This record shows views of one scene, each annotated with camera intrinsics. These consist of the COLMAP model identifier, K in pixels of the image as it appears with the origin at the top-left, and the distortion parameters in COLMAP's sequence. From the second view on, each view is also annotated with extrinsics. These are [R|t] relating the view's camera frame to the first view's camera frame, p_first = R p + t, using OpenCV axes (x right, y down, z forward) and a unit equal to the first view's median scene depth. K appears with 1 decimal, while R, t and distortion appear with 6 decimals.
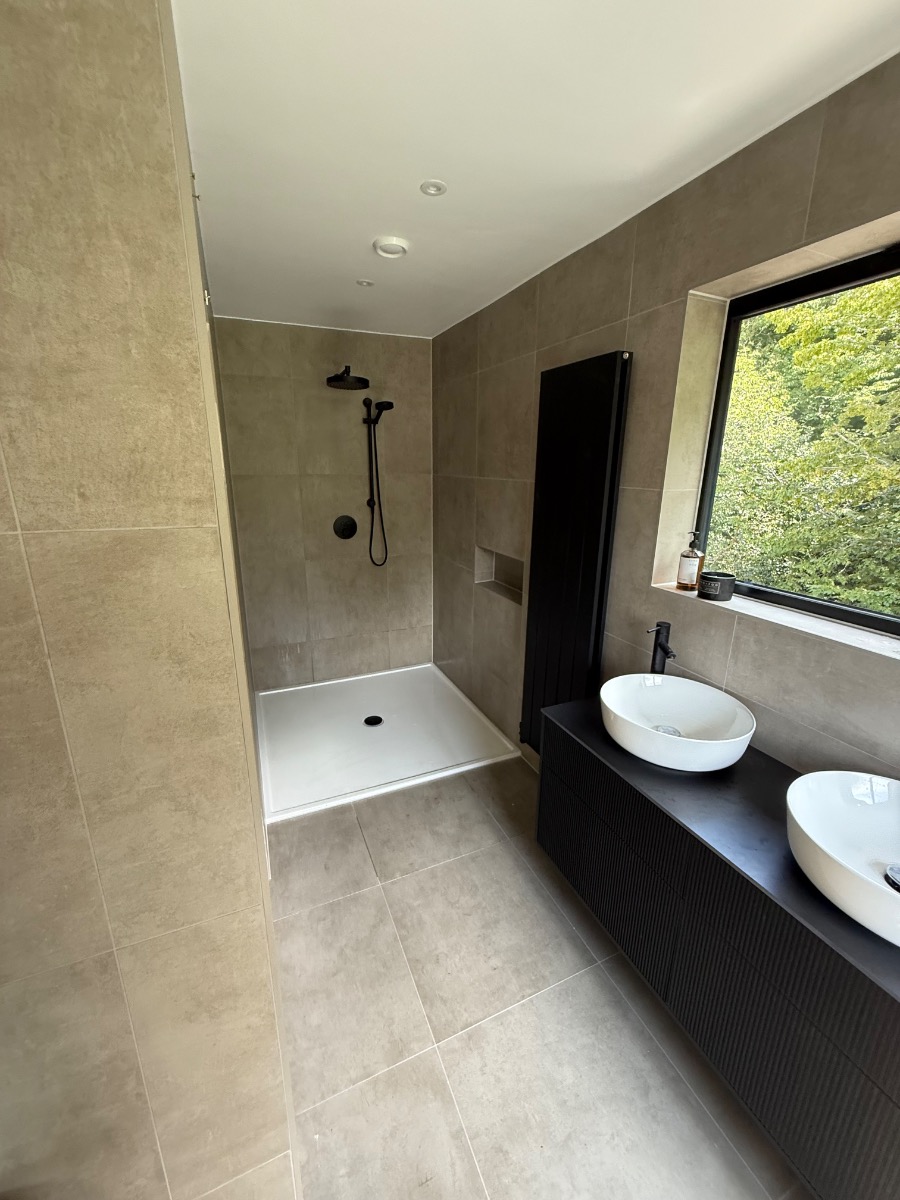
lens RADIAL K [[483.5, 0, 449.7], [0, 483.5, 597.1], [0, 0, 1]] dist [0.000501, -0.000383]
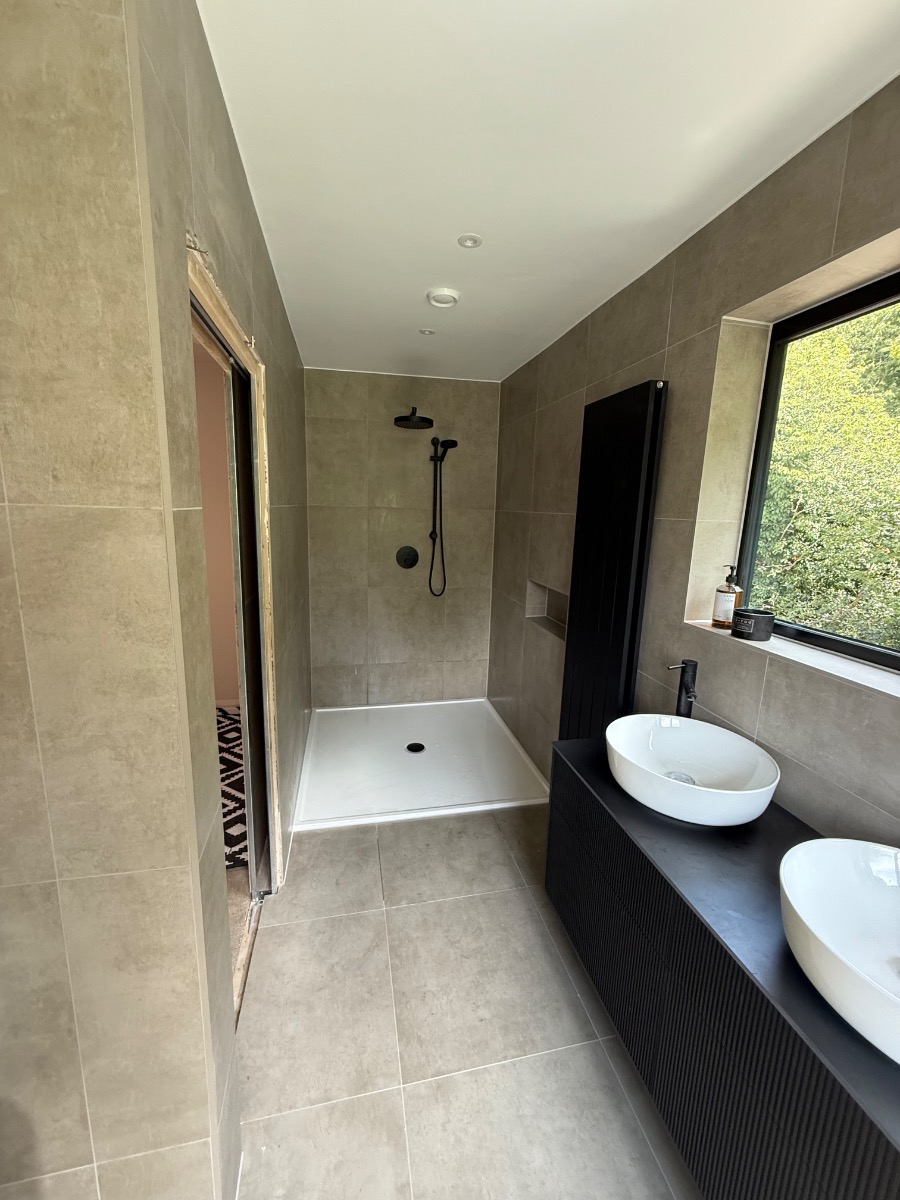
lens RADIAL K [[483.5, 0, 446.0], [0, 483.5, 595.7], [0, 0, 1]] dist [0.000501, -0.000383]
pose [[0.979439, 0.055371, -0.193992, 0.184048], [-0.072728, 0.993848, -0.083521, 0.046987], [0.188174, 0.095913, 0.977441, 0.001748]]
